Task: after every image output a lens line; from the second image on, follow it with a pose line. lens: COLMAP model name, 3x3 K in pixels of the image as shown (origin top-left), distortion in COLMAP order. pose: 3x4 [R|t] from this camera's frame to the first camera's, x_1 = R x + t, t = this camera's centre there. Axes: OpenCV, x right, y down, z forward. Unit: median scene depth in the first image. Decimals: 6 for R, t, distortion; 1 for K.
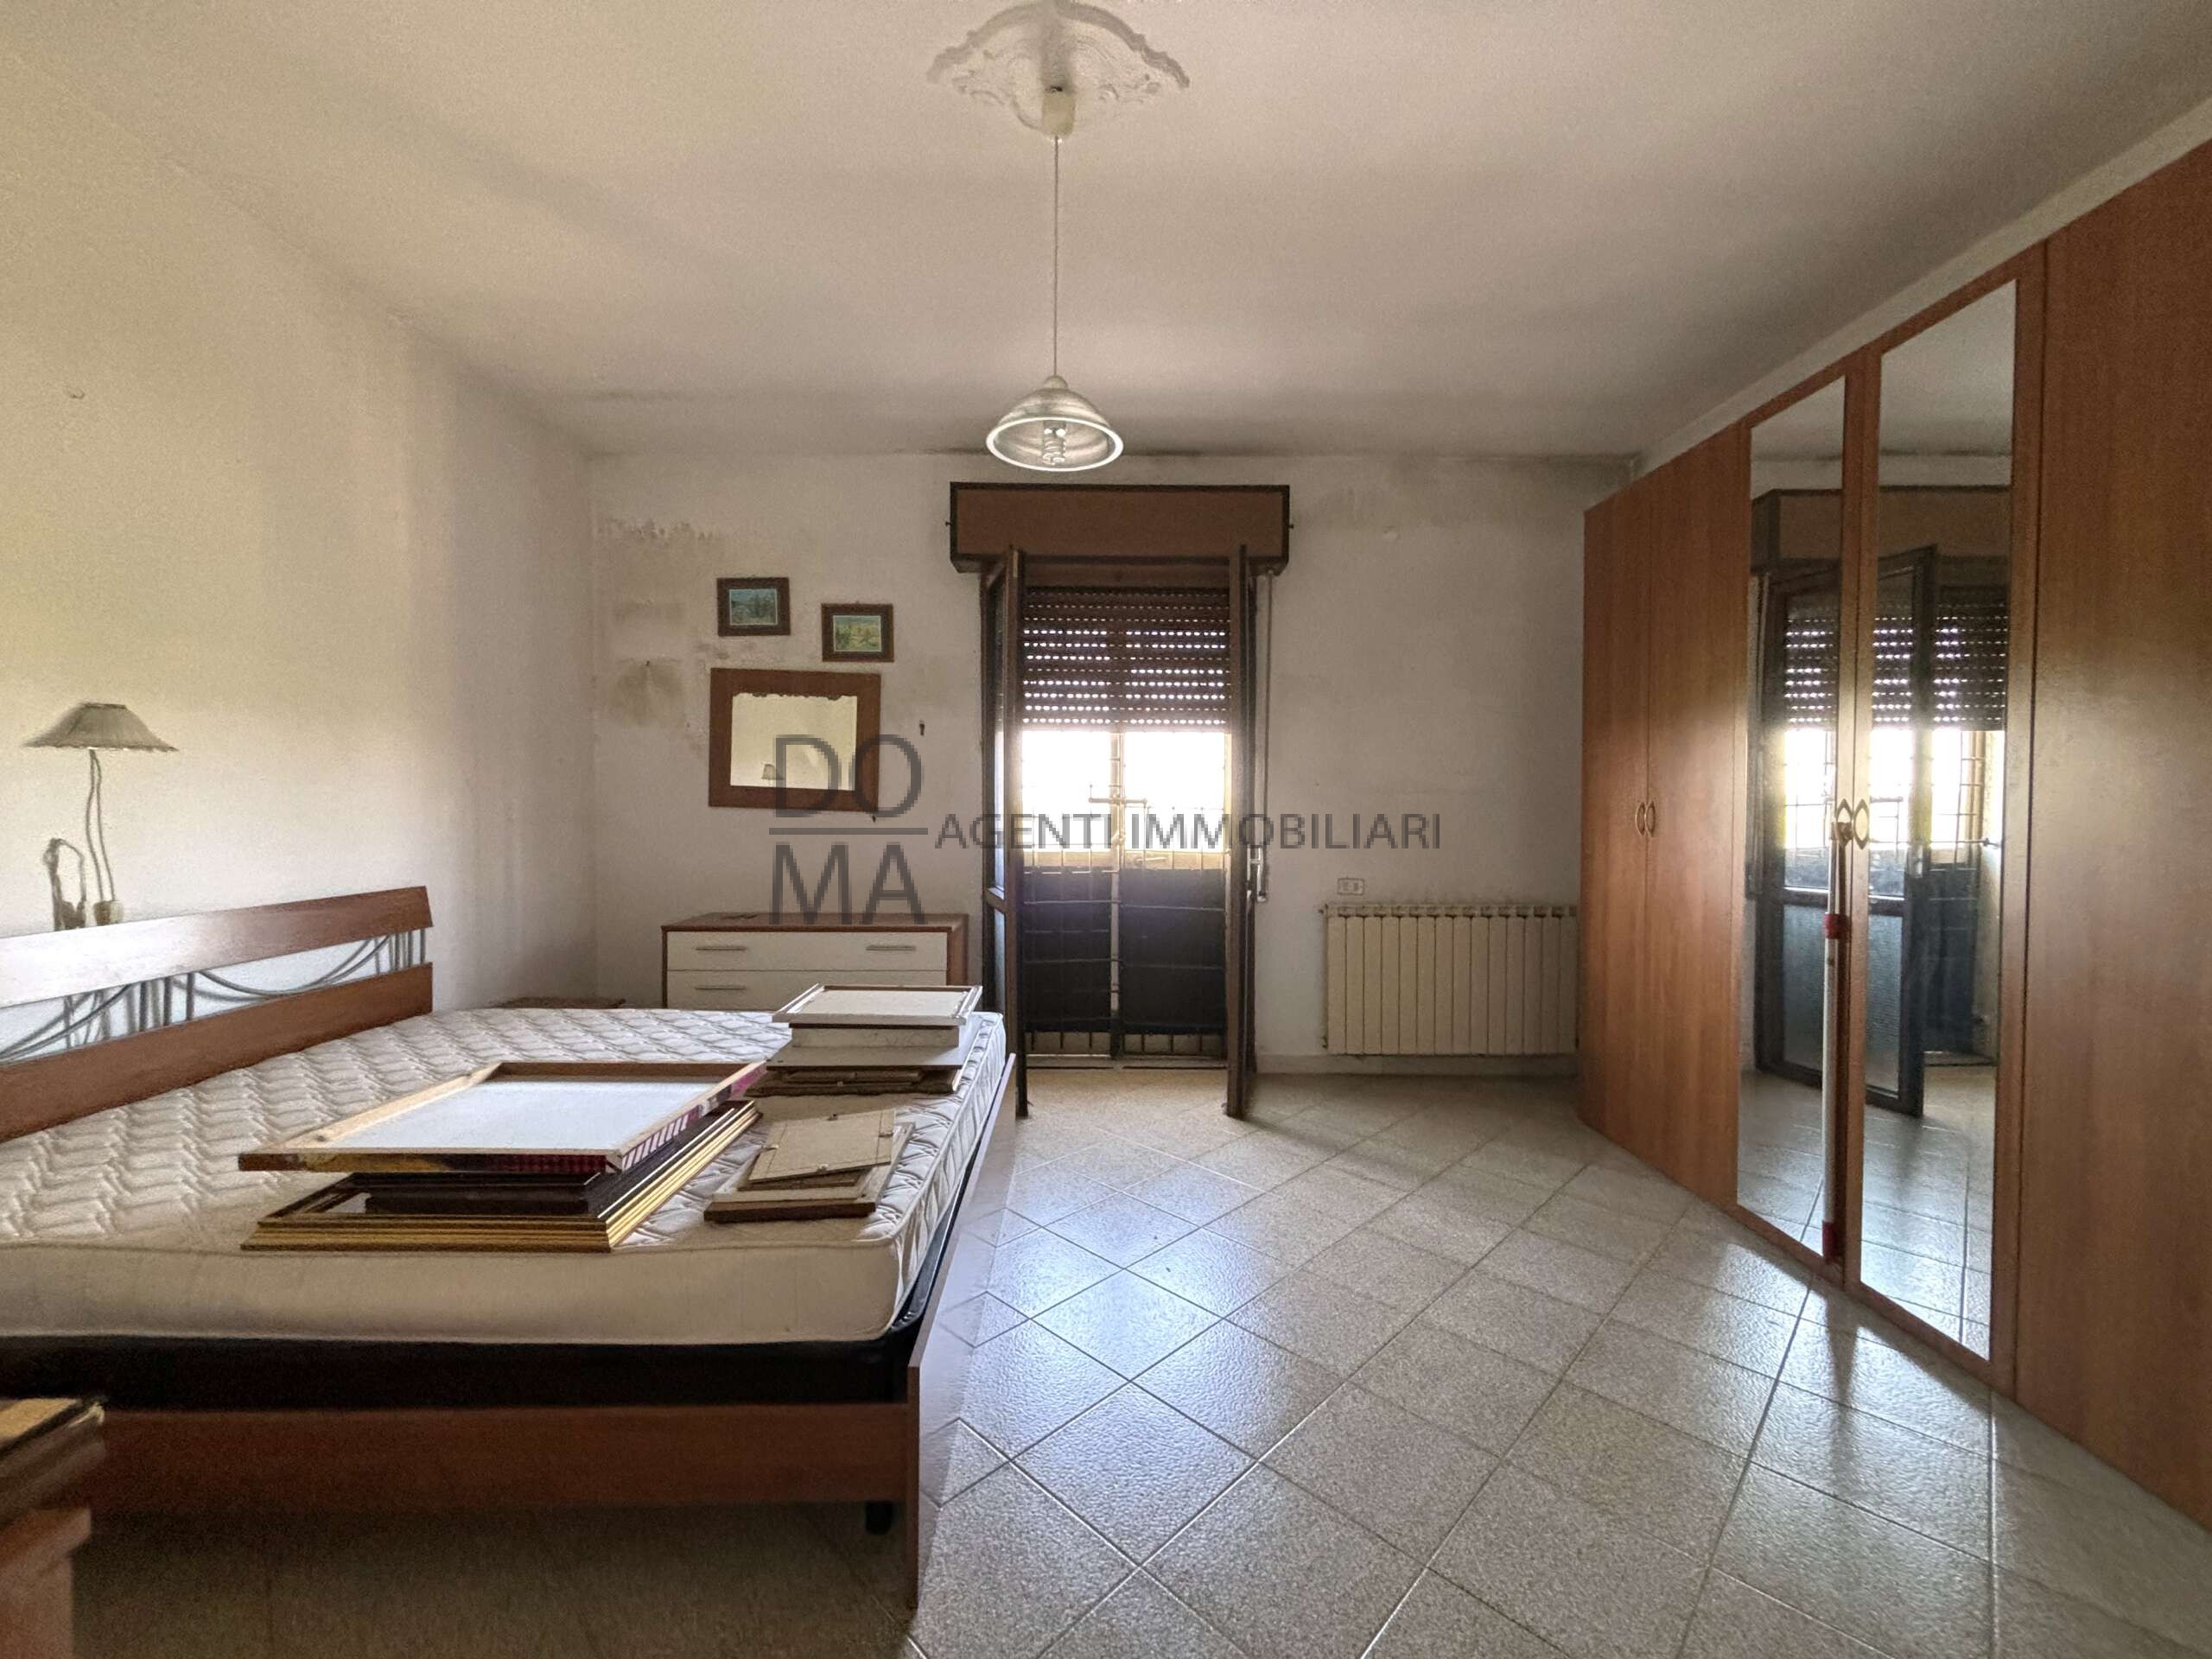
lens RADIAL K [[896.9, 0, 1114.2], [0, 896.9, 827.4], [0, 0, 1]] dist [-0.002321, -0.000466]
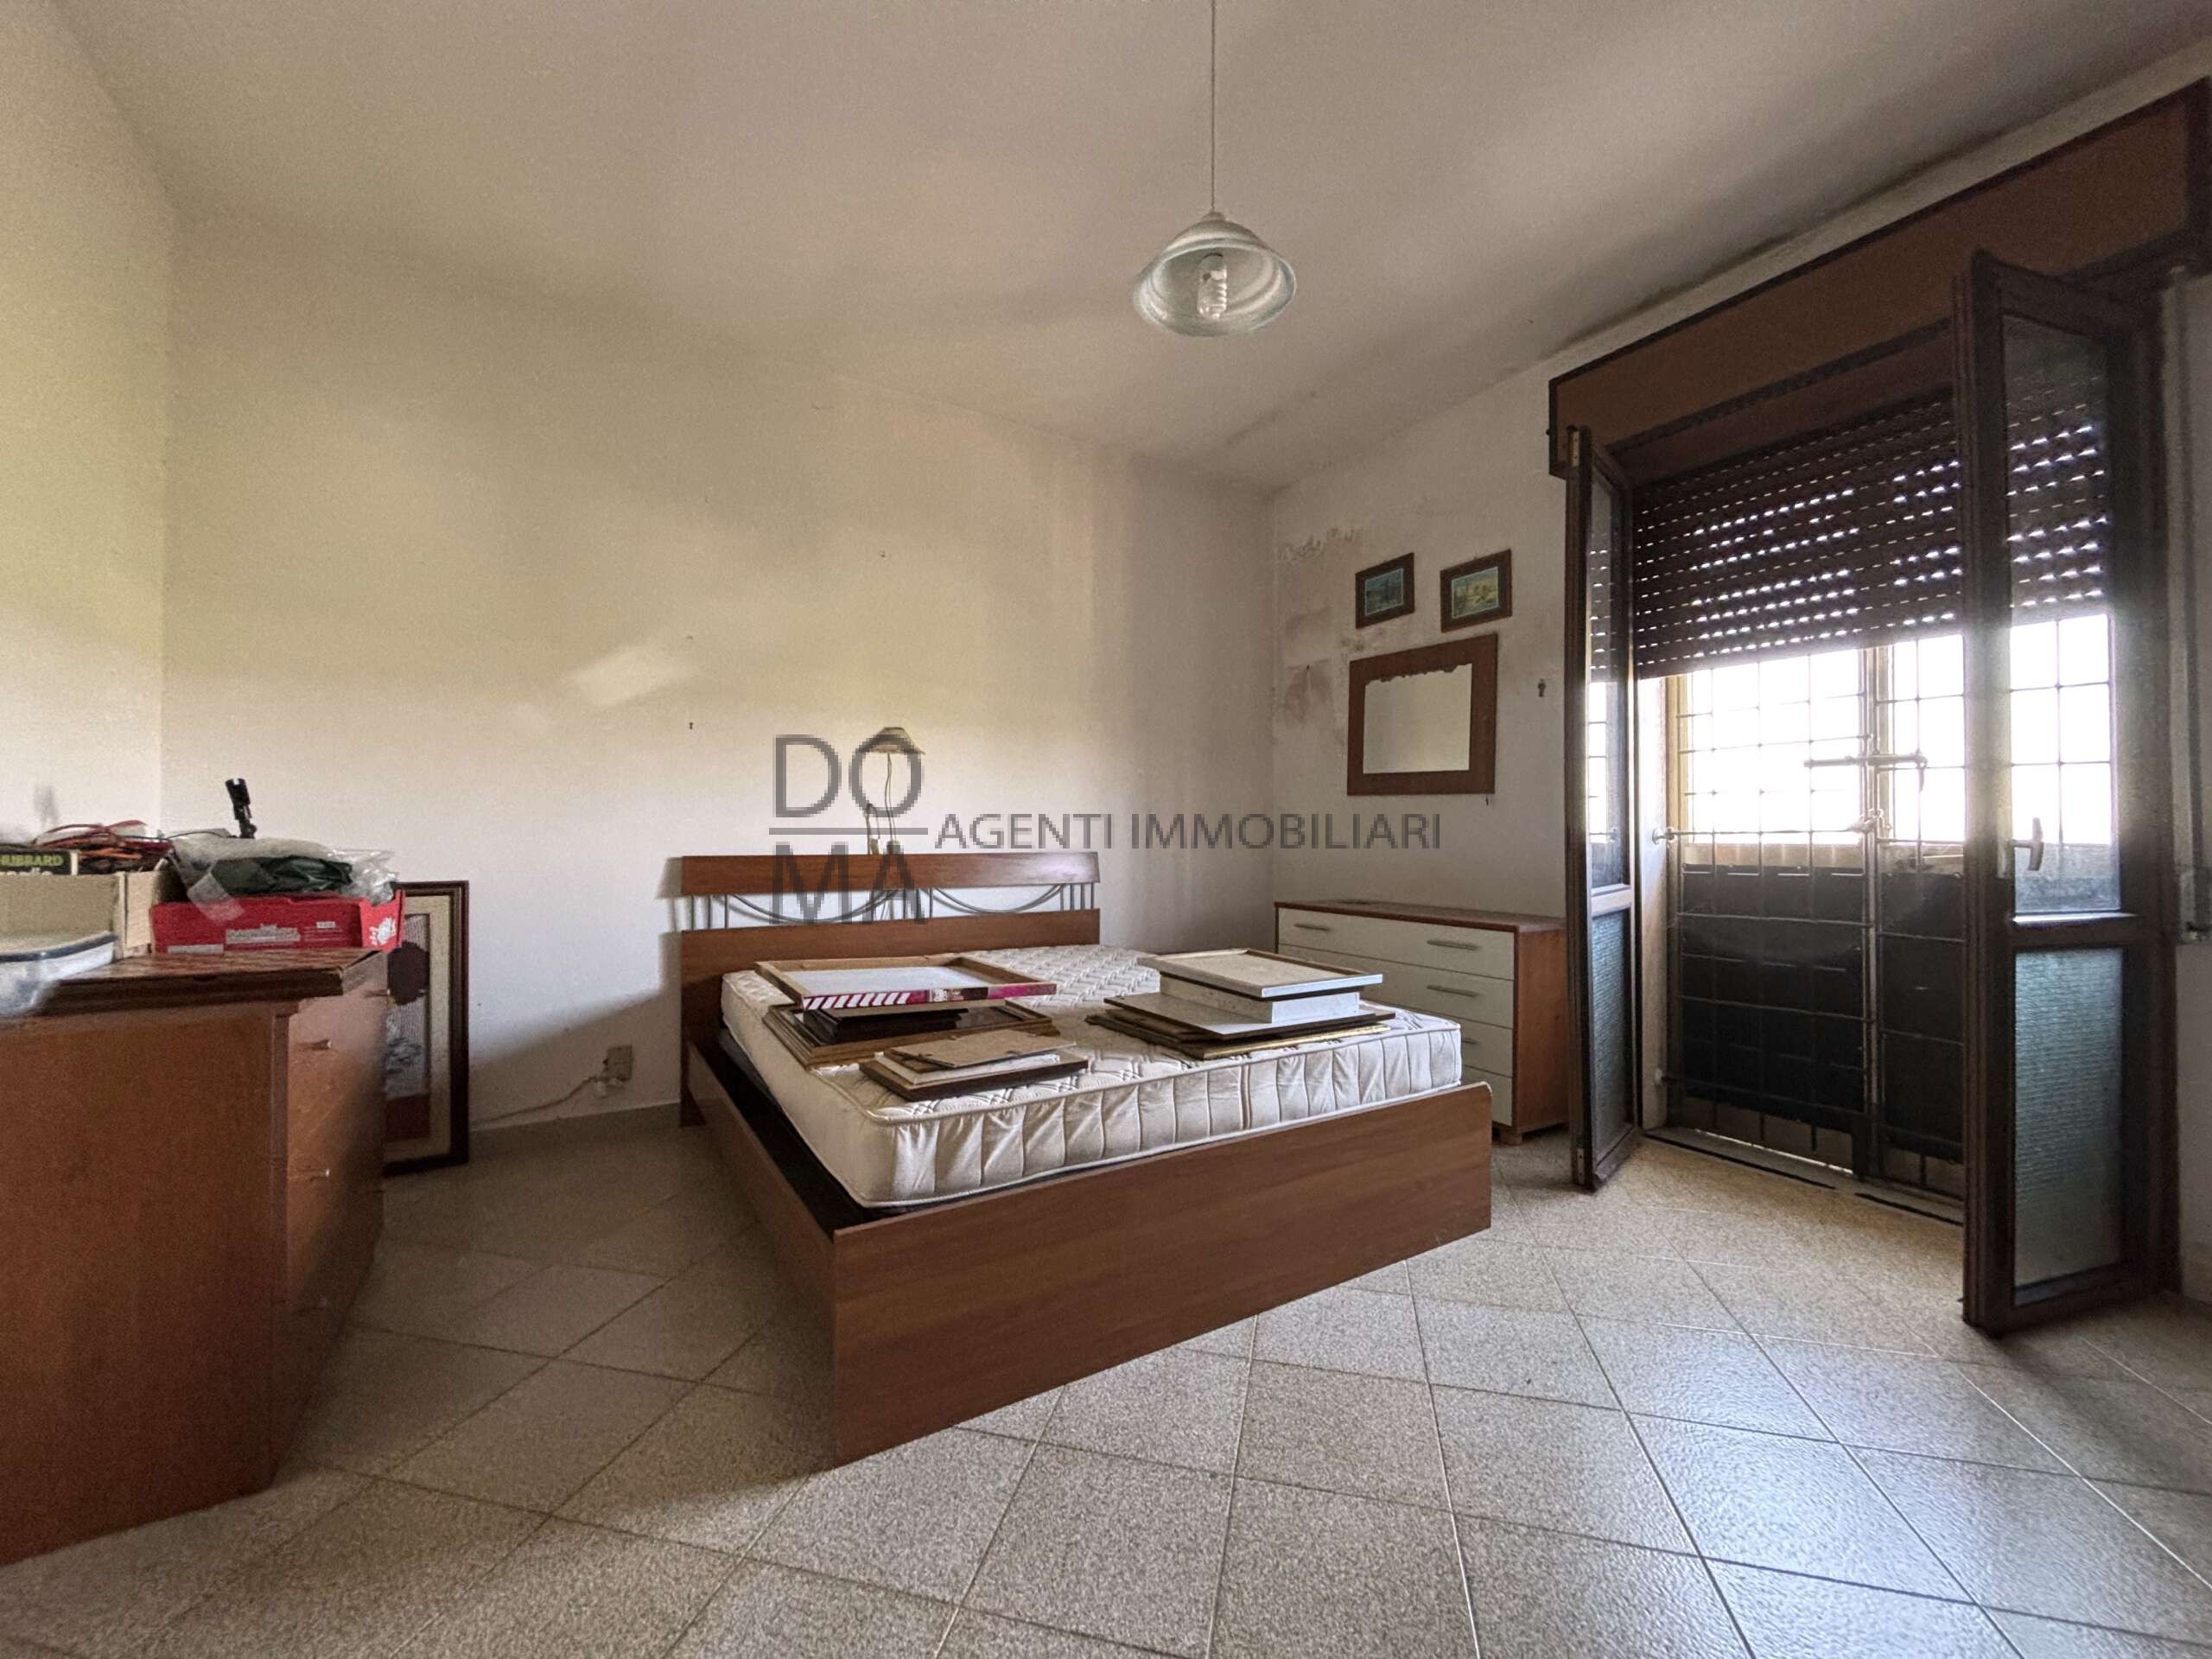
lens RADIAL K [[894.2, 0, 1102.3], [0, 894.2, 827.1], [0, 0, 1]] dist [0.046211, -0.000137]
pose [[0.499244, -0.013745, -0.866352, 0.302572], [-0.016453, 0.999544, -0.025339, 0.044432], [0.866305, 0.026904, 0.498790, 0.239620]]
